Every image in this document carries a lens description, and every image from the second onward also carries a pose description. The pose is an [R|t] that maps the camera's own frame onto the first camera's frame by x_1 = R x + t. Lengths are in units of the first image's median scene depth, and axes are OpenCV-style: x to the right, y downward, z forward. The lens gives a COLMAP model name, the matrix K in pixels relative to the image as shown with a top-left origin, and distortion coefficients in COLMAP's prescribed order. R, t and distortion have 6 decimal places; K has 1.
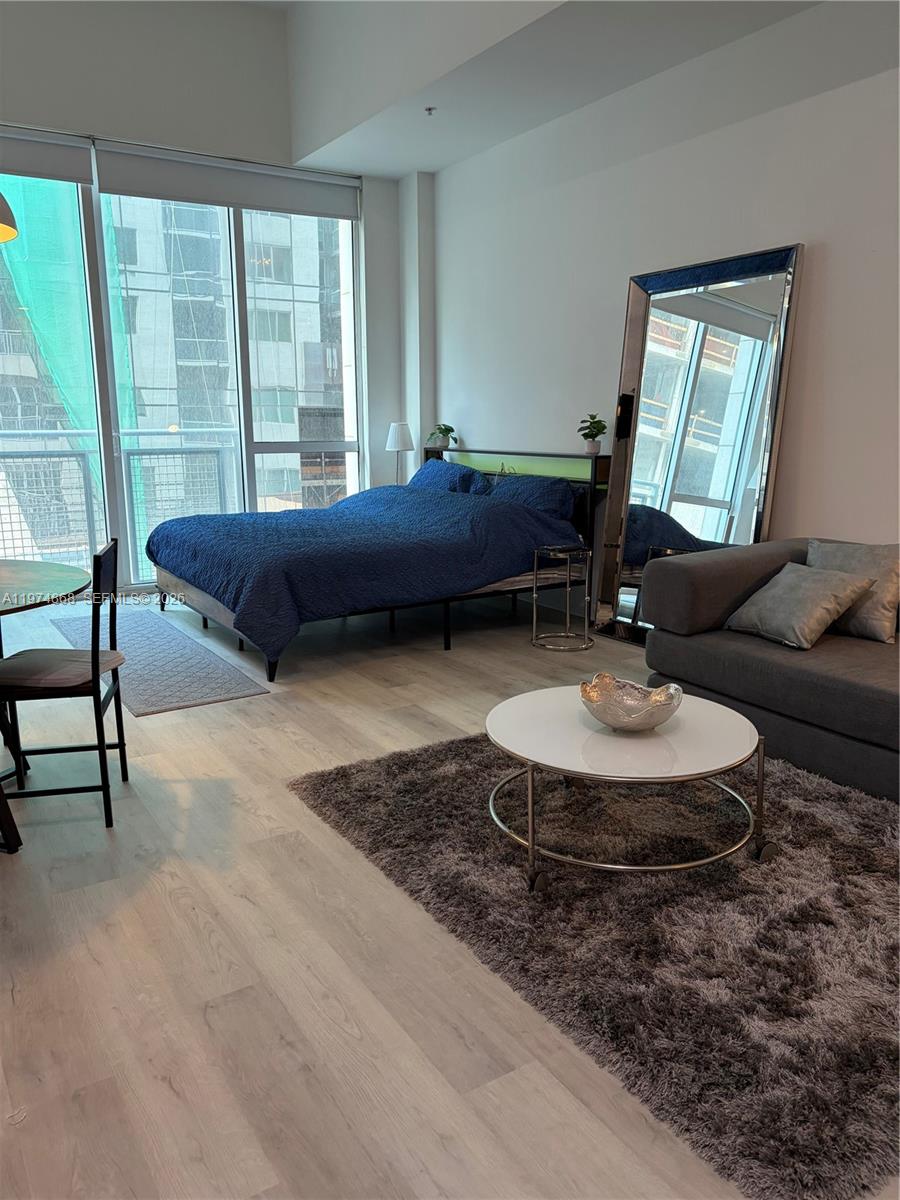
lens RADIAL K [[899.2, 0, 446.3], [0, 899.2, 606.7], [0, 0, 1]] dist [0.055908, -0.066142]
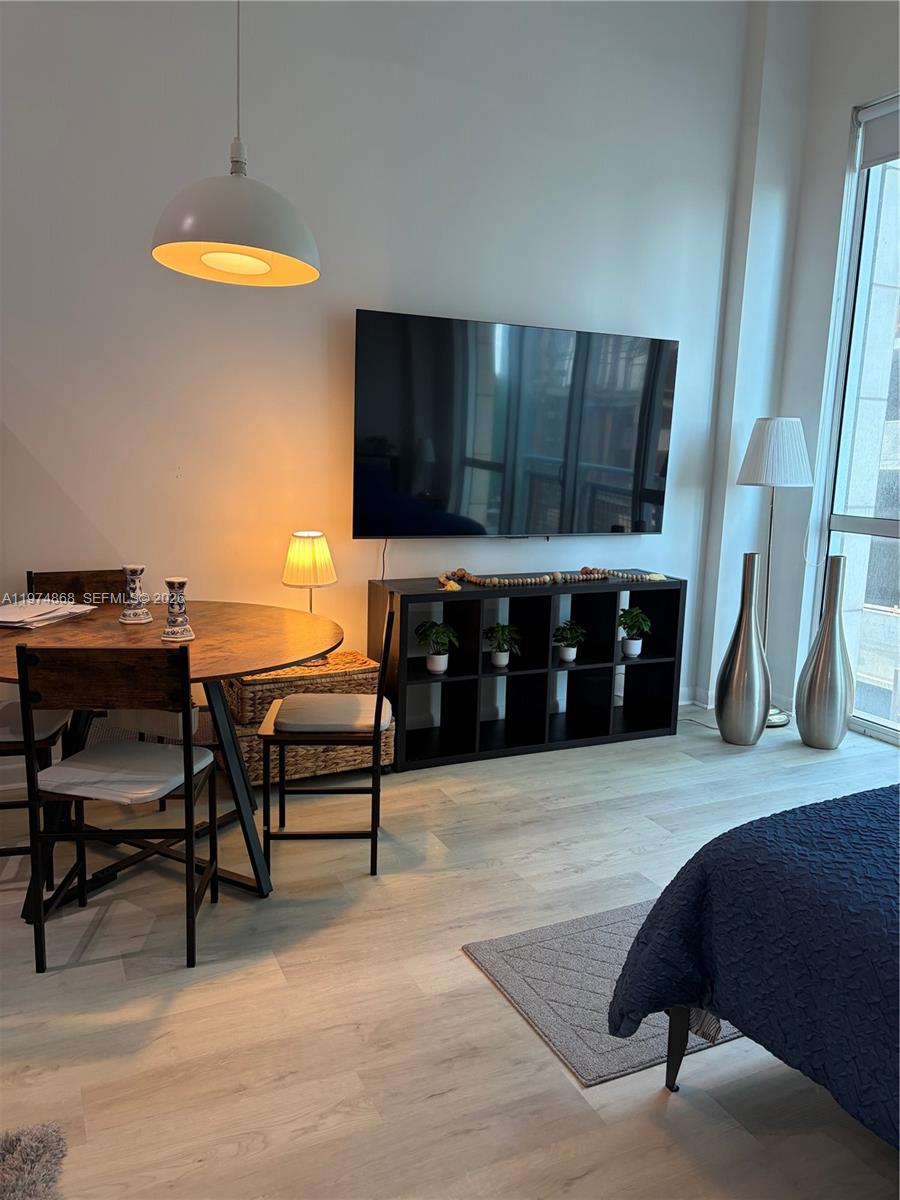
lens RADIAL K [[899.2, 0, 453.1], [0, 899.2, 601.5], [0, 0, 1]] dist [0.055908, -0.066142]
pose [[-0.112326, 0.165574, -0.979780, 0.273343], [-0.236382, 0.953261, 0.188193, -0.258110], [0.965146, 0.252741, -0.067938, 1.088573]]
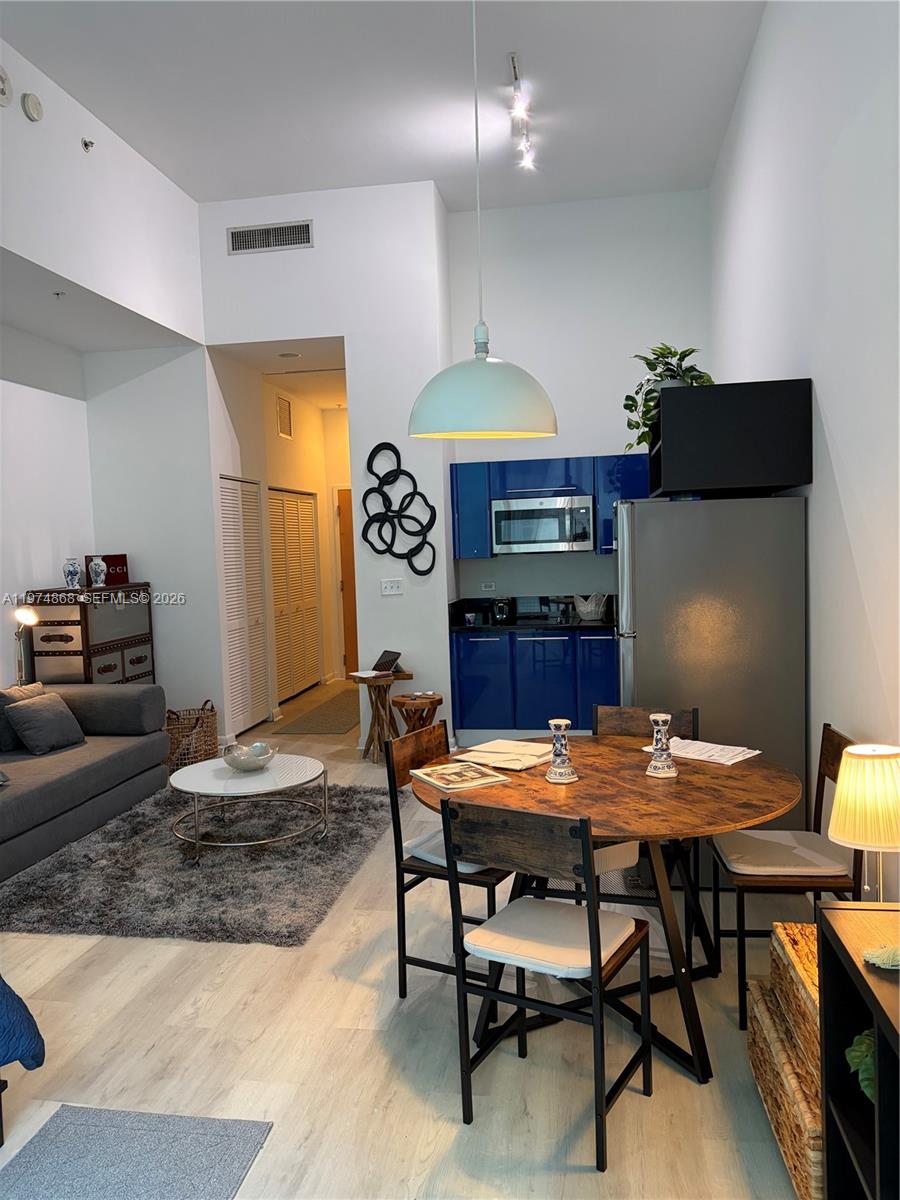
lens RADIAL K [[899.2, 0, 462.6], [0, 899.2, 608.9], [0, 0, 1]] dist [0.055908, -0.066142]
pose [[-0.759889, -0.017740, 0.649811, -0.929882], [0.167114, 0.960700, 0.221651, -0.365101], [-0.628205, 0.277023, -0.727060, 1.416606]]
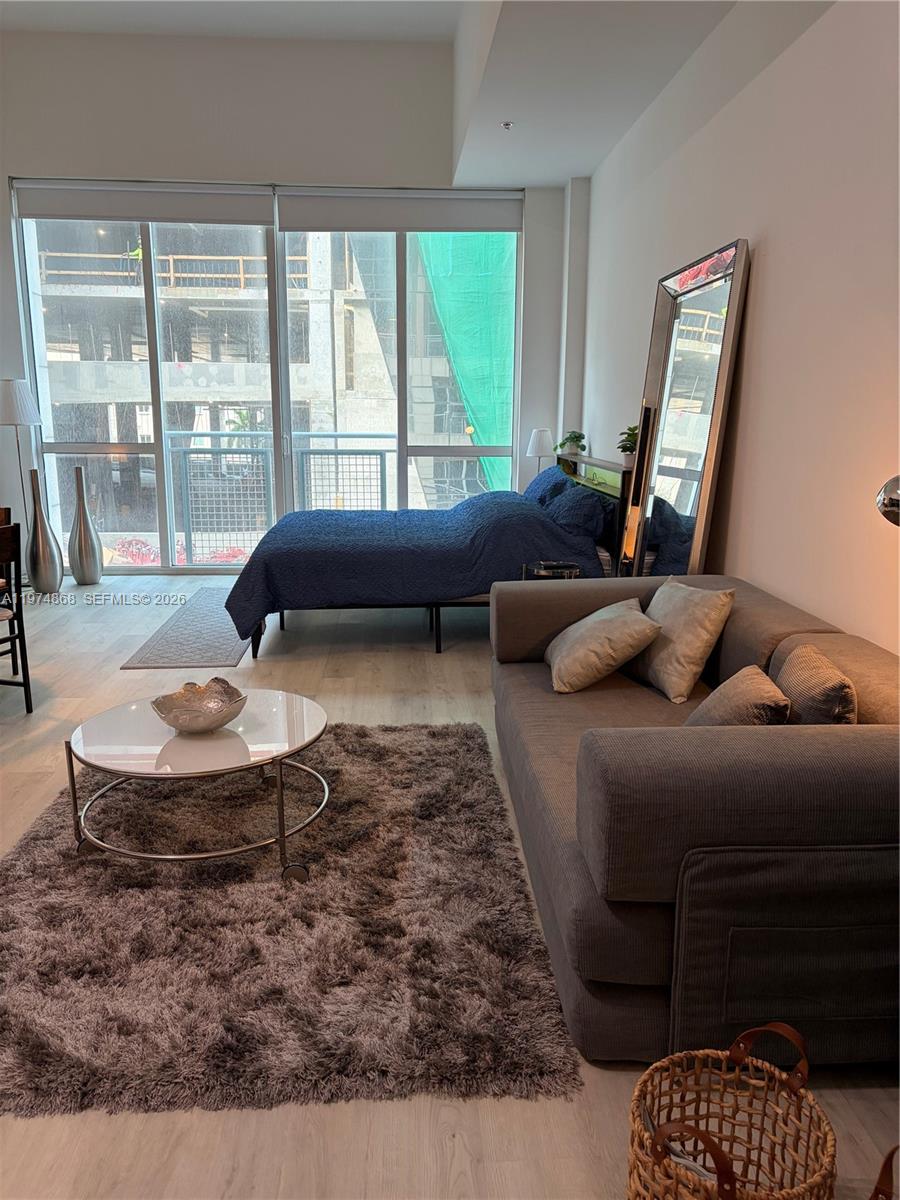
lens RADIAL K [[899.2, 0, 448.6], [0, 899.2, 600.9], [0, 0, 1]] dist [0.055908, -0.066142]
pose [[0.879218, 0.105293, -0.464638, 0.684932], [-0.105491, 0.994089, 0.025656, -0.055454], [0.464593, 0.026458, 0.885129, 0.128176]]
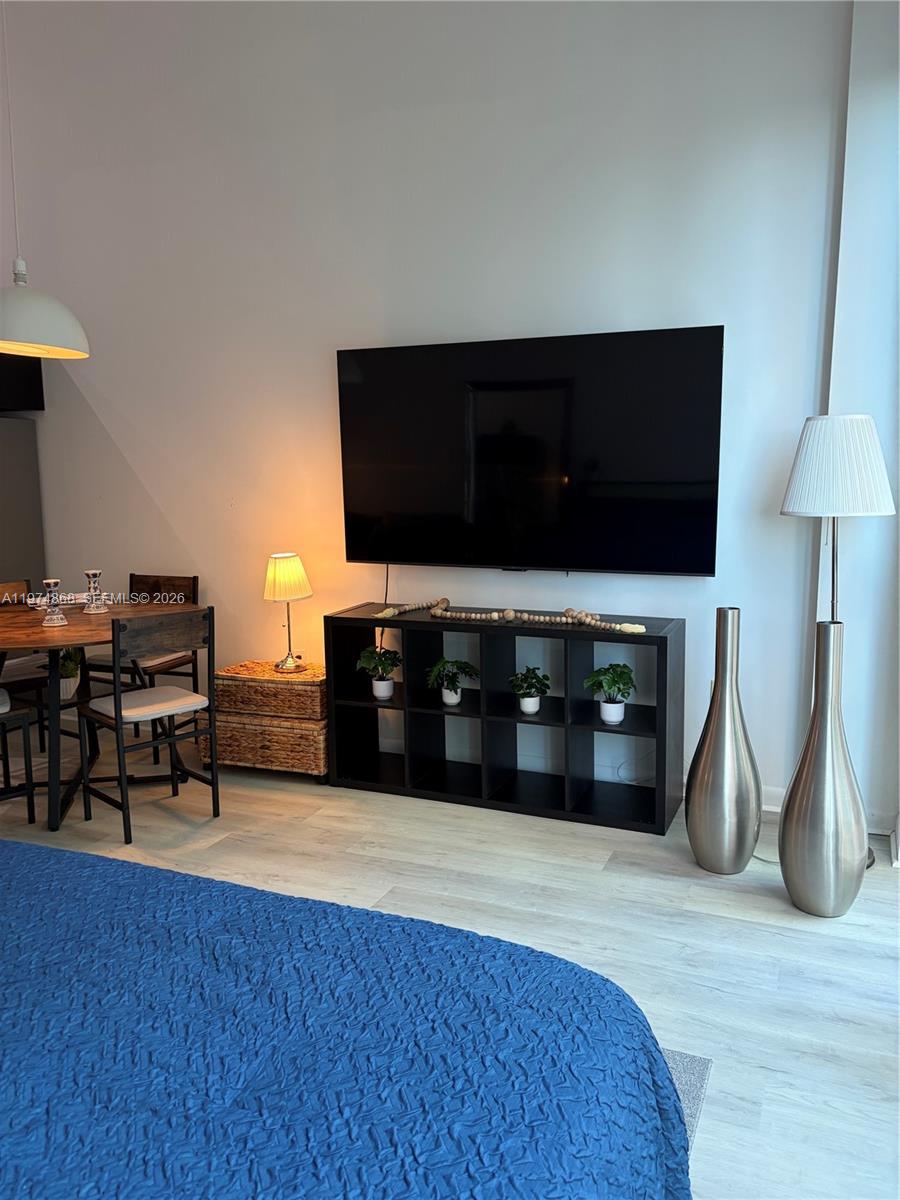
lens RADIAL K [[899.2, 0, 453.0], [0, 899.2, 604.5], [0, 0, 1]] dist [0.055908, -0.066142]
pose [[-0.819675, 0.094530, -0.564975, -0.255101], [-0.109549, 0.942217, 0.316585, -0.434599], [0.562256, 0.321389, -0.761956, 1.884395]]
